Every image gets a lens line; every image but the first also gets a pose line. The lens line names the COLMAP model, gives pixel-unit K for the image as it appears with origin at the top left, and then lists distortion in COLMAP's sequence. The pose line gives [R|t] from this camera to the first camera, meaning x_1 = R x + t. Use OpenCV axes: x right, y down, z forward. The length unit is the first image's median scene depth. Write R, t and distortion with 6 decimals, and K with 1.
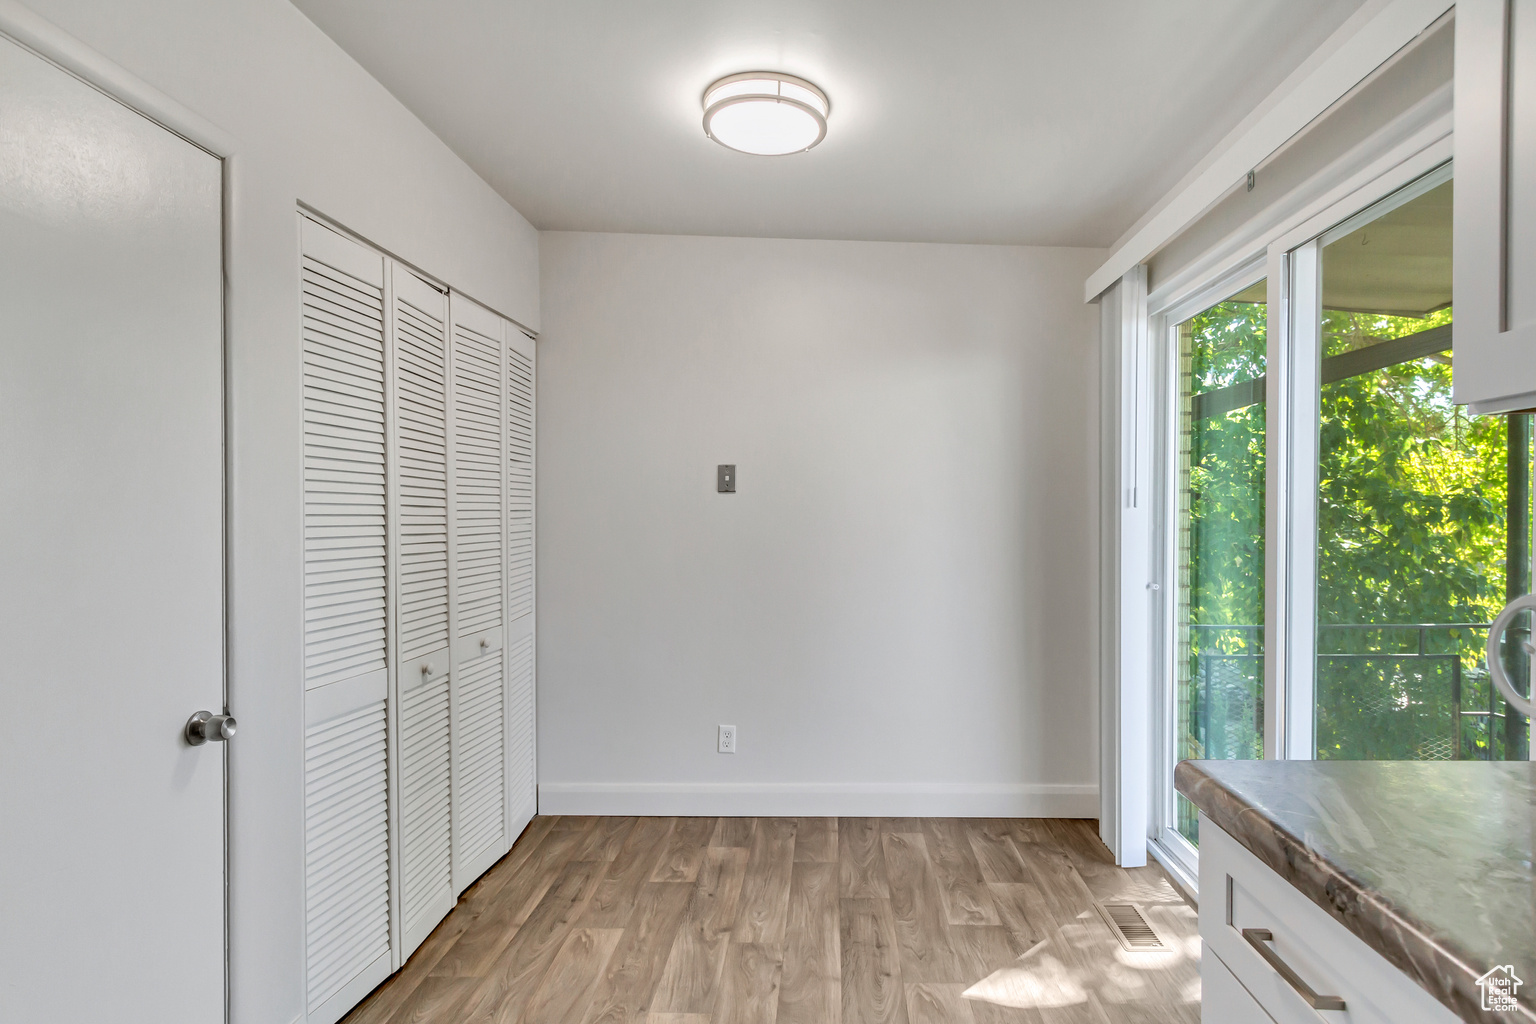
lens RADIAL K [[808.2, 0, 774.8], [0, 808.2, 517.6], [0, 0, 1]] dist [0.003414, 0.000314]
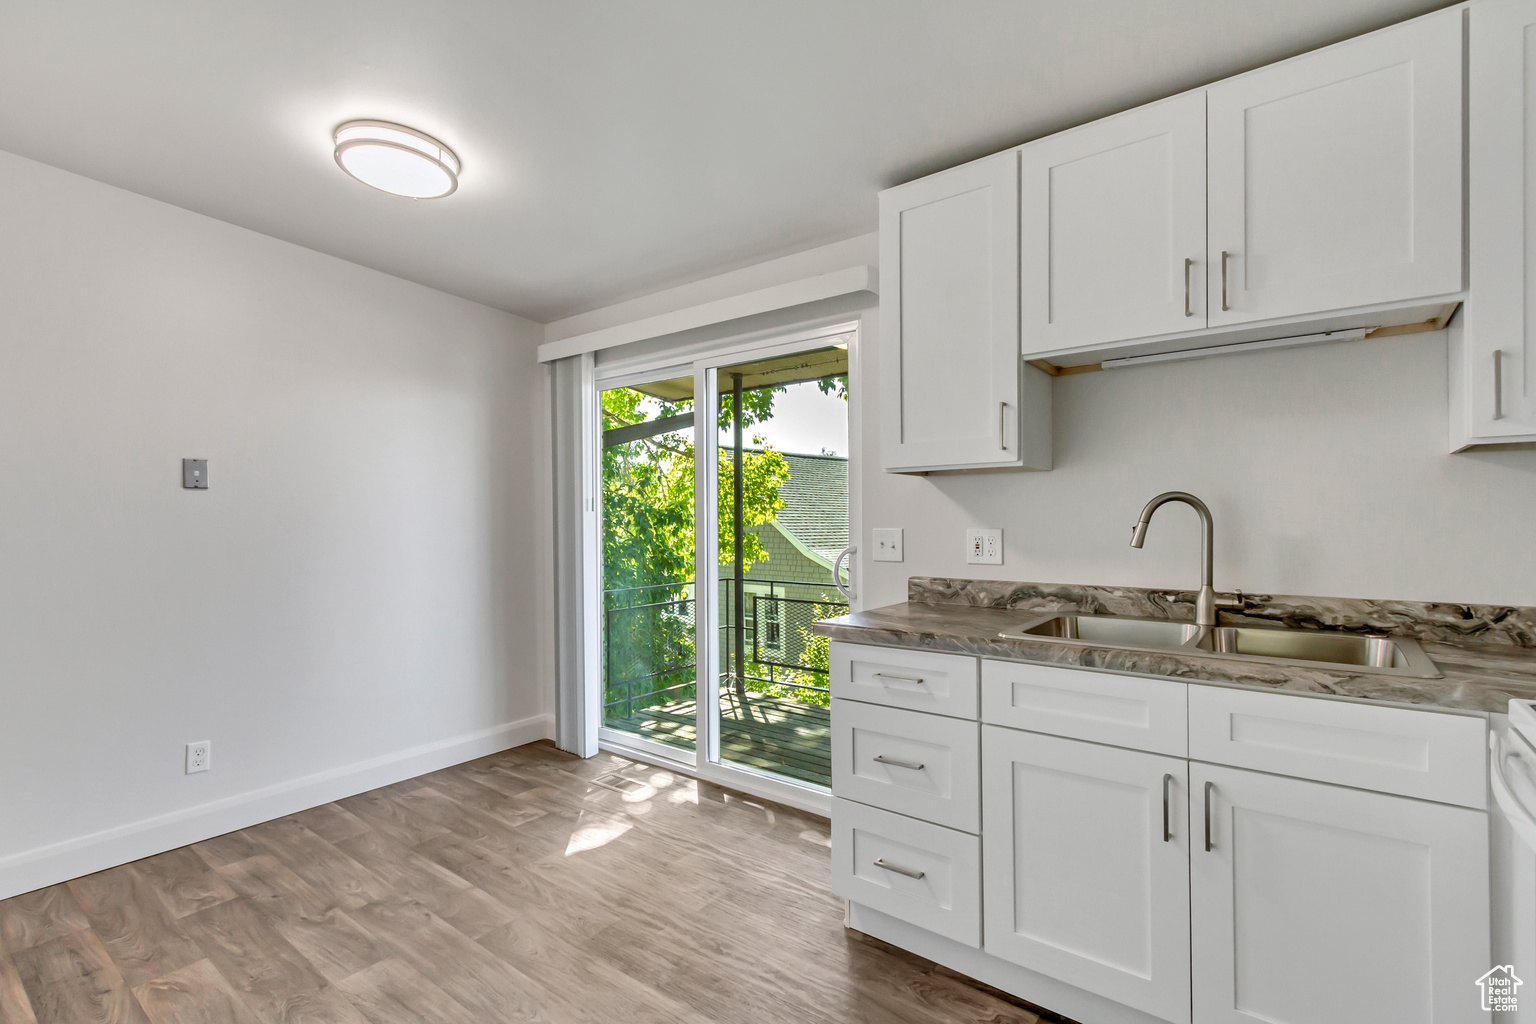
lens RADIAL K [[704.7, 0, 768.0], [0, 704.7, 512.0], [0, 0, 1]] dist [-0.001239, -0.000457]
pose [[0.558265, 0.018128, 0.829464, -0.441368], [0.002441, 0.999721, -0.023492, 0.019162], [-0.829659, 0.015139, 0.558065, 0.015052]]
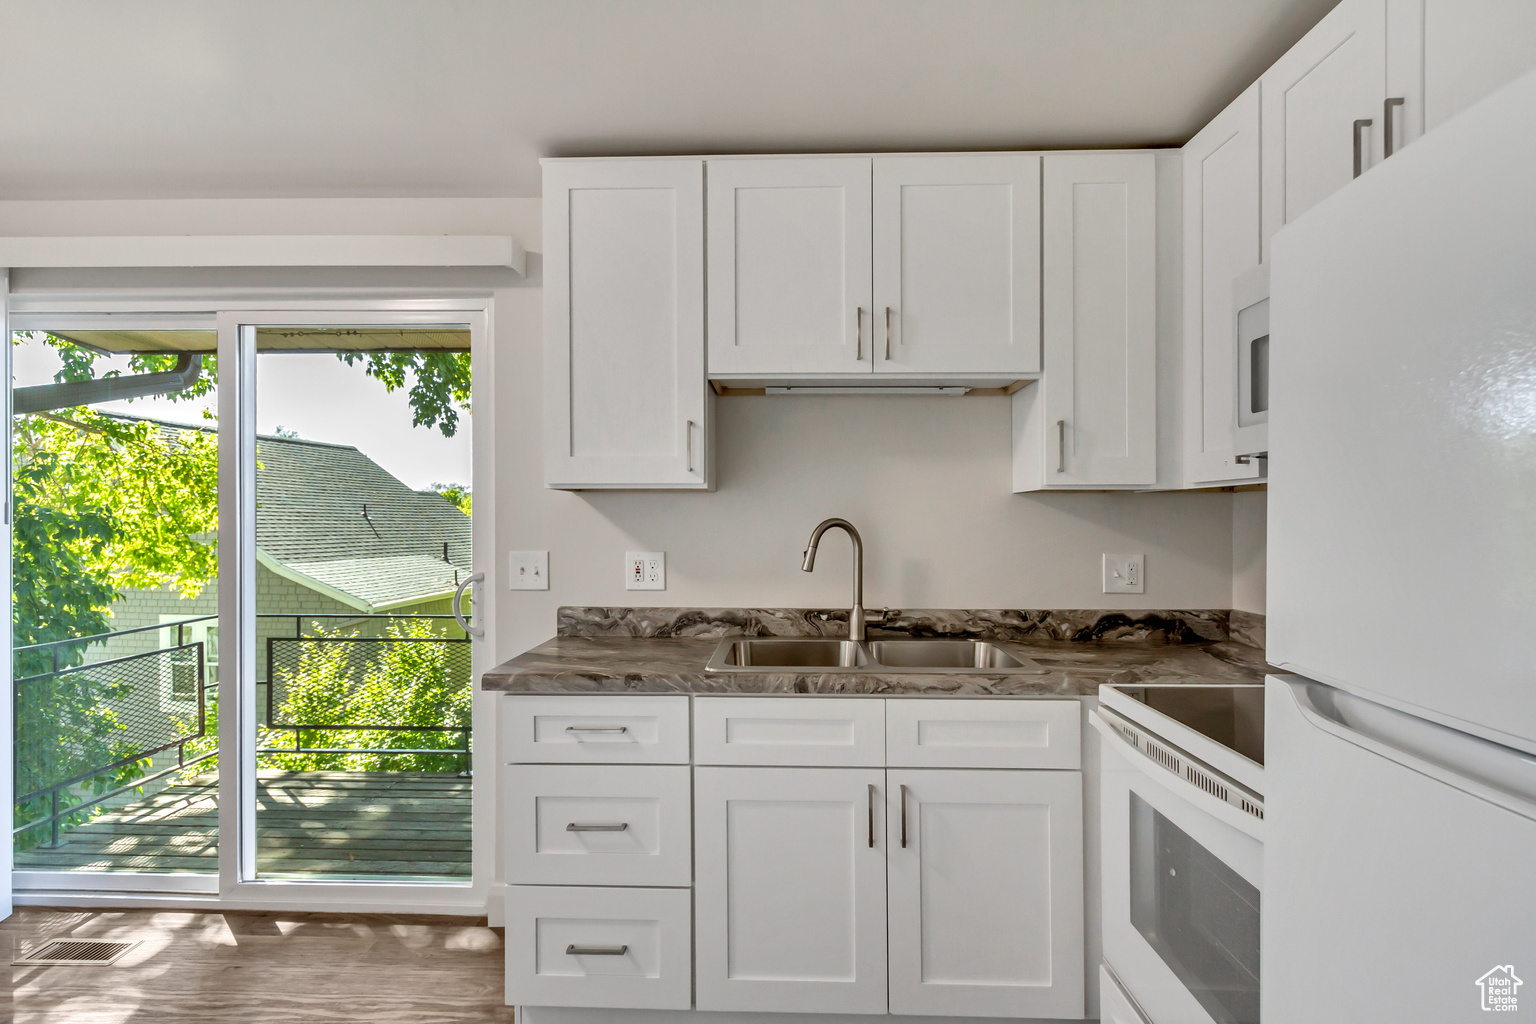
lens RADIAL K [[795.5, 0, 753.9], [0, 795.5, 508.9], [0, 0, 1]] dist [0.004863, -0.000881]
pose [[-0.029417, 0.027664, 0.999184, -0.482234], [0.004000, 0.999612, -0.027558, -0.002647], [-0.999559, 0.003187, -0.029516, 0.176580]]
